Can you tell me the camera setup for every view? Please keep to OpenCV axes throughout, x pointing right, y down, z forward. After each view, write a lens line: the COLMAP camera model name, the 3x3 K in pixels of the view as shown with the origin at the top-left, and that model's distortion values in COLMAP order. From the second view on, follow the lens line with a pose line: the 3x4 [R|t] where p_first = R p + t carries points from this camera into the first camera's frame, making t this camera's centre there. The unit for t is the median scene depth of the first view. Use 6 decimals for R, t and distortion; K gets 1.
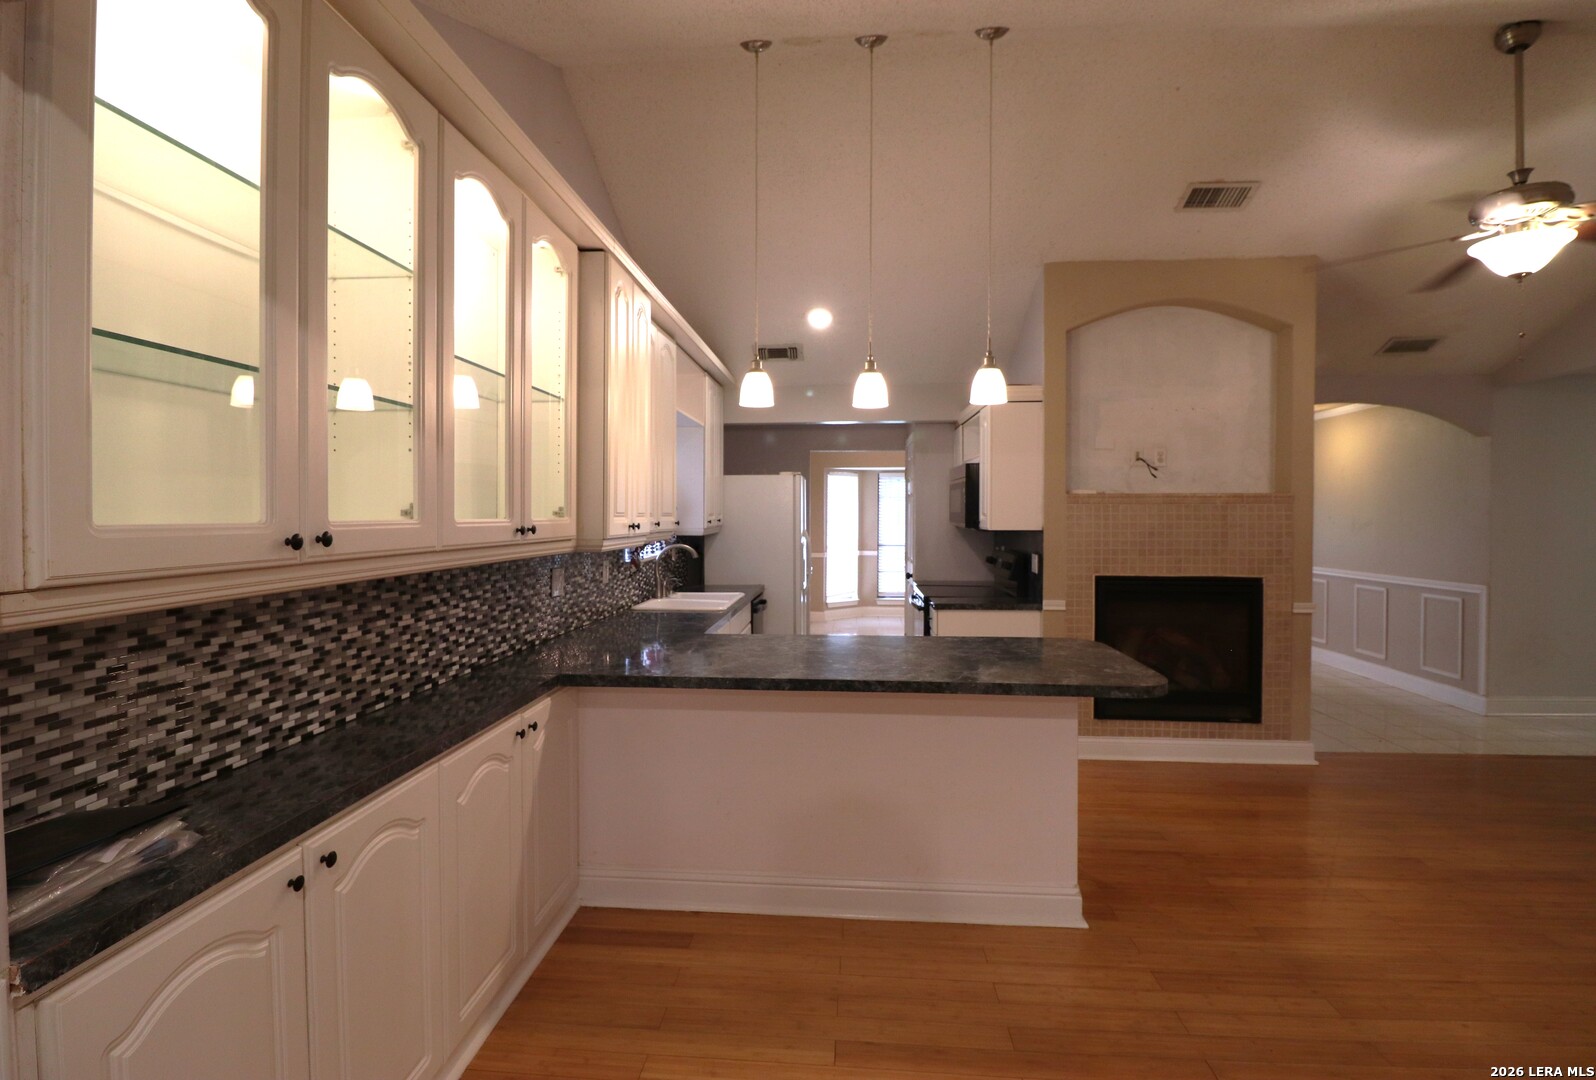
lens RADIAL K [[745.0, 0, 793.7], [0, 745.0, 521.8], [0, 0, 1]] dist [-0.006164, -0.001408]
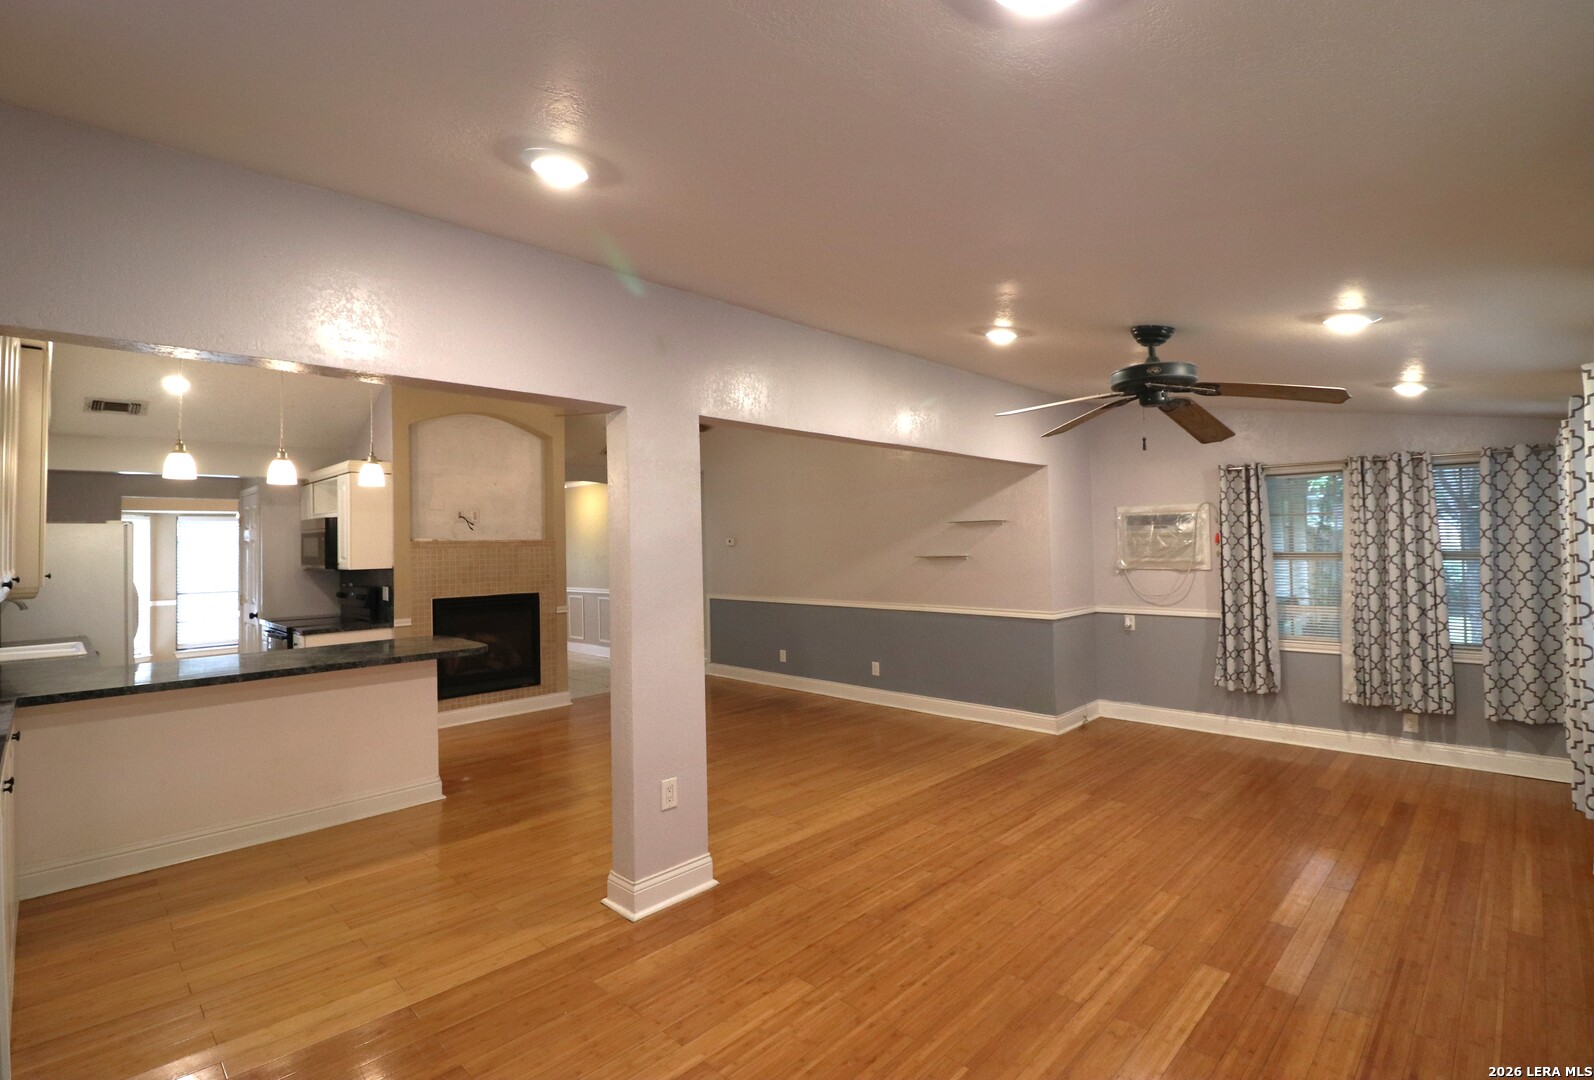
lens RADIAL K [[744.0, 0, 785.9], [0, 744.0, 536.7], [0, 0, 1]] dist [-0.006164, -0.001408]
pose [[0.645760, -0.005289, 0.763522, -0.244492], [0.030113, 0.999374, -0.018545, 0.000316], [-0.762946, 0.034967, 0.645516, -0.438800]]
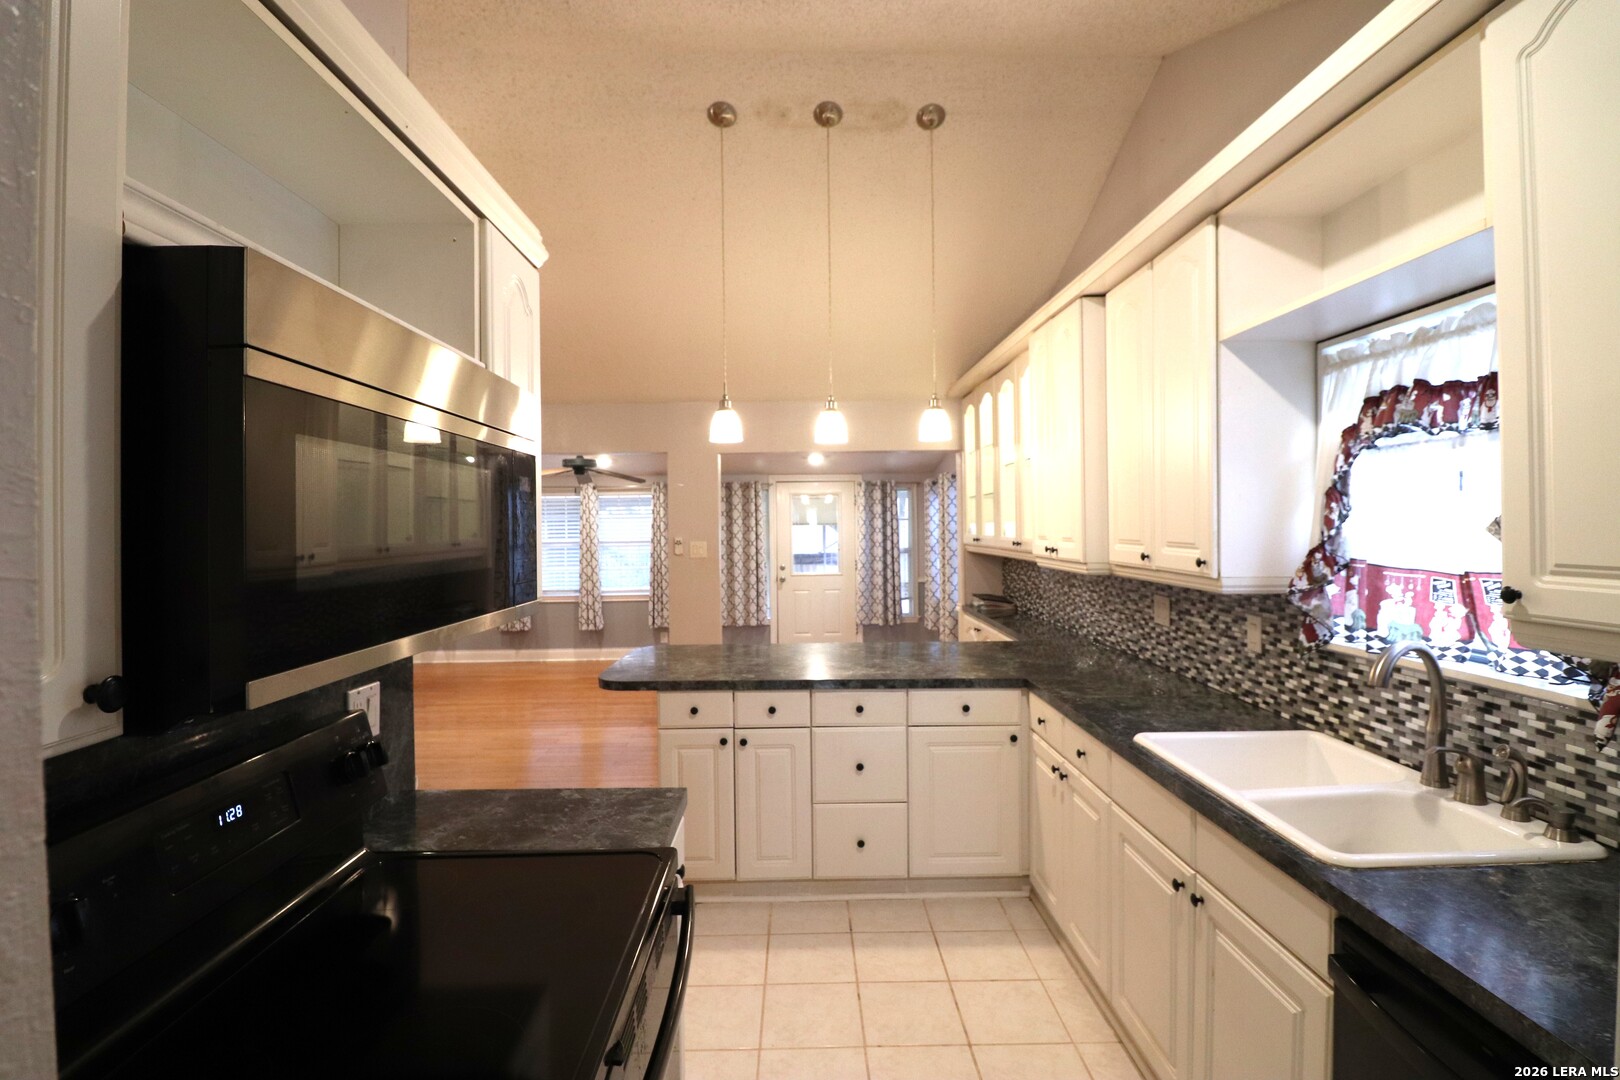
lens RADIAL K [[756.2, 0, 810.7], [0, 756.2, 552.6], [0, 0, 1]] dist [-0.006164, -0.001408]
pose [[-0.993317, 0.009952, -0.114986, 0.212790], [0.003248, 0.998292, 0.058339, -0.050617], [0.115370, 0.057576, -0.991653, 1.473673]]
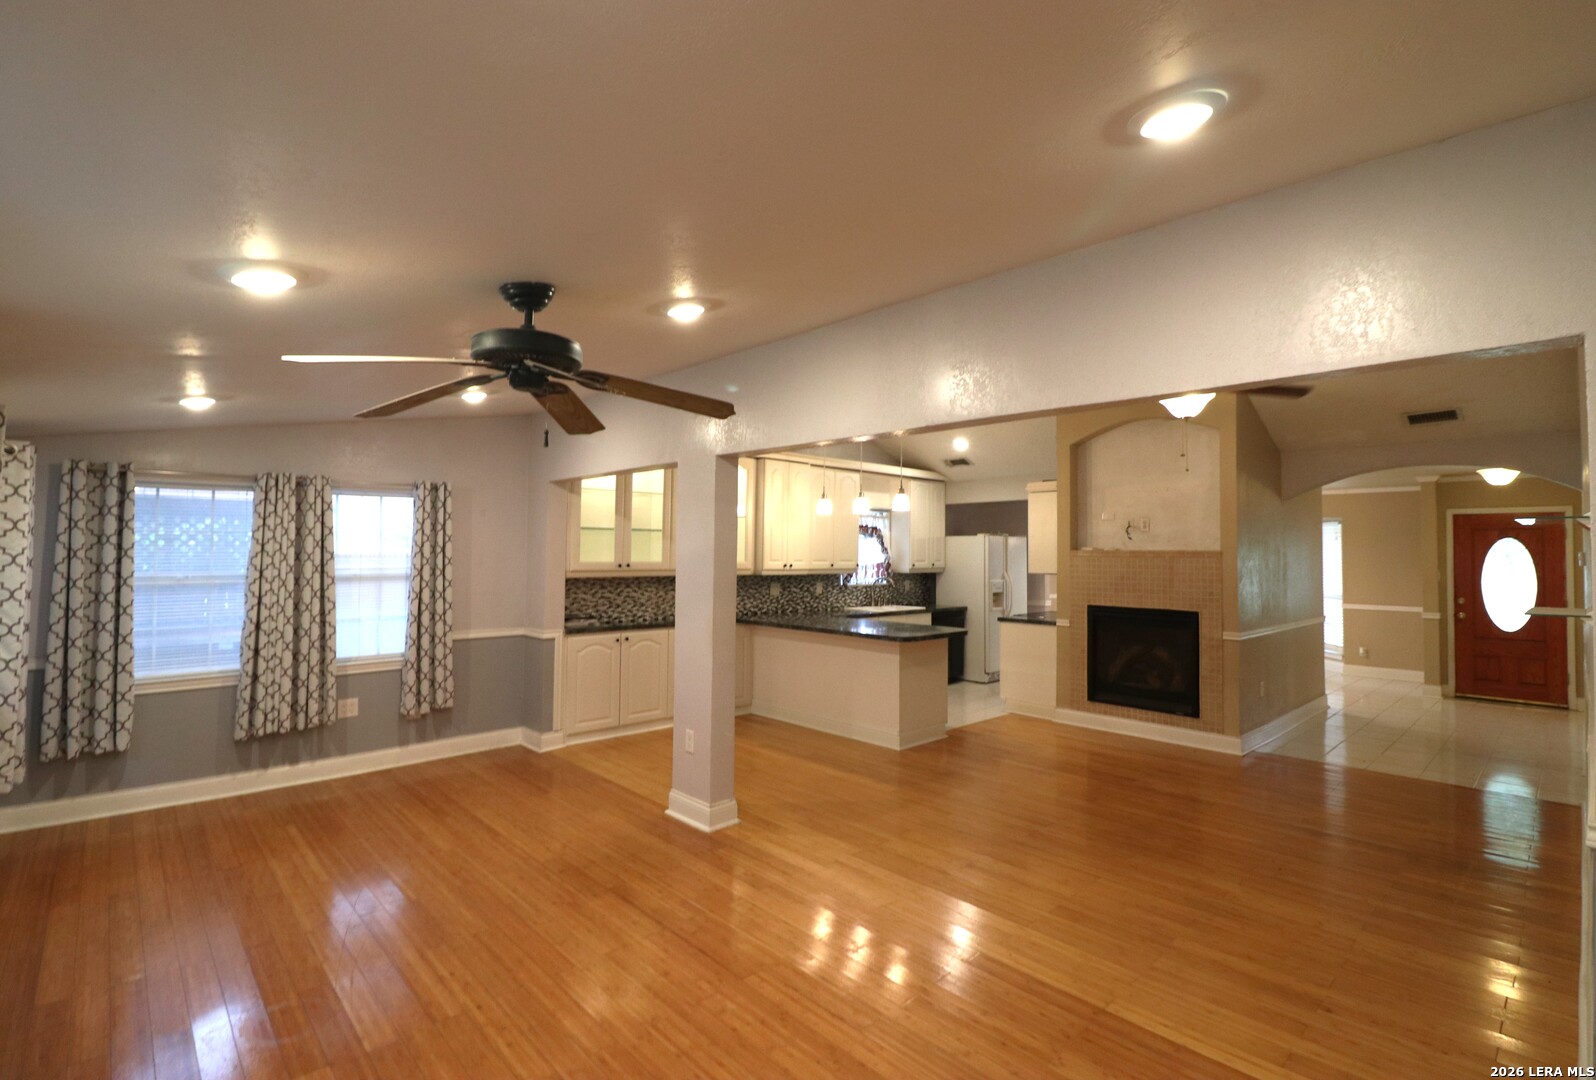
lens RADIAL K [[745.0, 0, 813.4], [0, 745.0, 533.9], [0, 0, 1]] dist [-0.006164, -0.001408]
pose [[0.748774, -0.011247, -0.662730, 1.014967], [-0.017119, 0.999194, -0.036298, -0.007008], [0.662604, 0.038524, 0.747978, -0.513721]]
